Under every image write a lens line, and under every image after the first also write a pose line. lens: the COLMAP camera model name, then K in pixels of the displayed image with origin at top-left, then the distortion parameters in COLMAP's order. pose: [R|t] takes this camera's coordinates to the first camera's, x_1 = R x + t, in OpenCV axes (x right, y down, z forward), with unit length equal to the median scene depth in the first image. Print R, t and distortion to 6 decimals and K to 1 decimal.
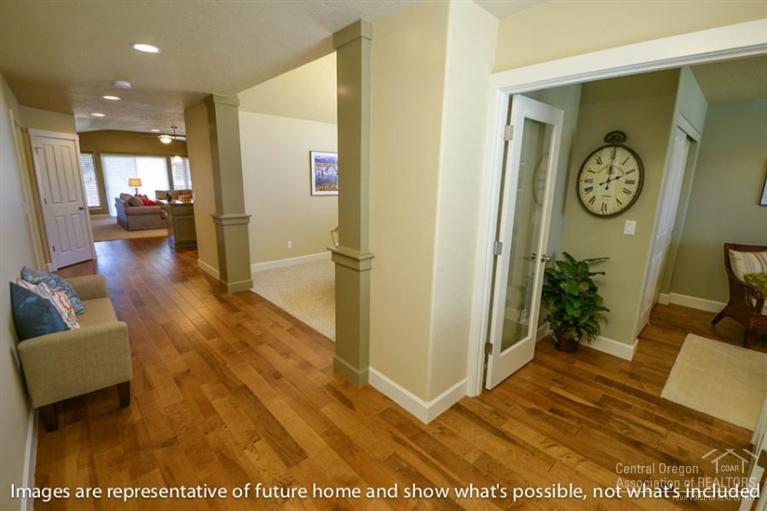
lens RADIAL K [[335.7, 0, 383.9], [0, 335.7, 250.4], [0, 0, 1]] dist [-0.018258, -0.002868]
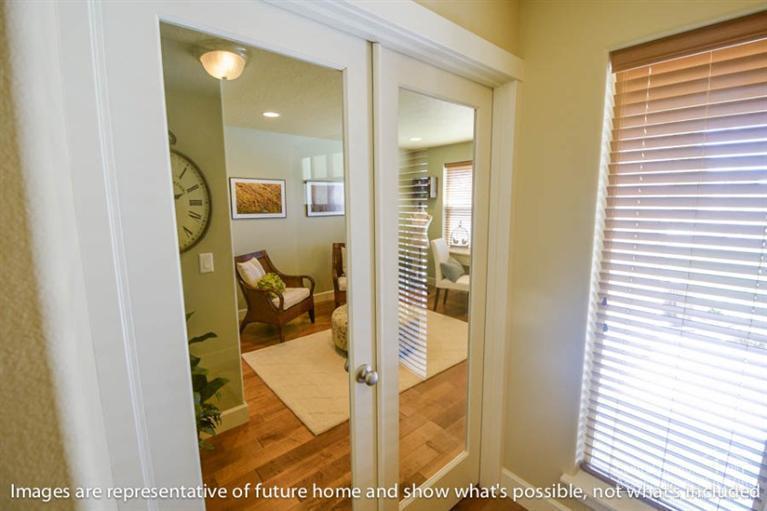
lens RADIAL K [[335.7, 0, 382.7], [0, 335.7, 250.3], [0, 0, 1]] dist [-0.018258, -0.002868]
pose [[0.042595, -0.163248, 0.985665, 0.025837], [0.219945, 0.963890, 0.150136, -0.116621], [-0.974582, 0.210397, 0.076963, 0.529849]]
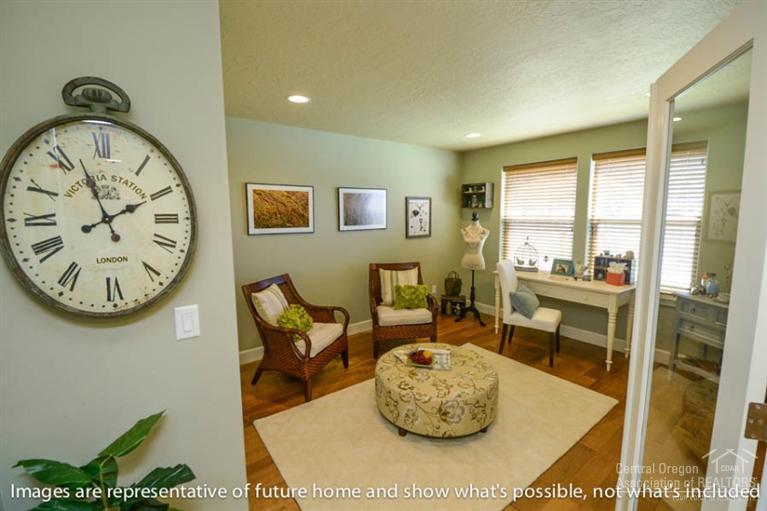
lens RADIAL K [[335.7, 0, 378.7], [0, 335.7, 250.4], [0, 0, 1]] dist [-0.018258, -0.002868]
pose [[0.116628, -0.135395, 0.983904, 0.343970], [0.220727, 0.969422, 0.107238, -0.144085], [-0.968338, 0.204667, 0.142947, 0.652266]]
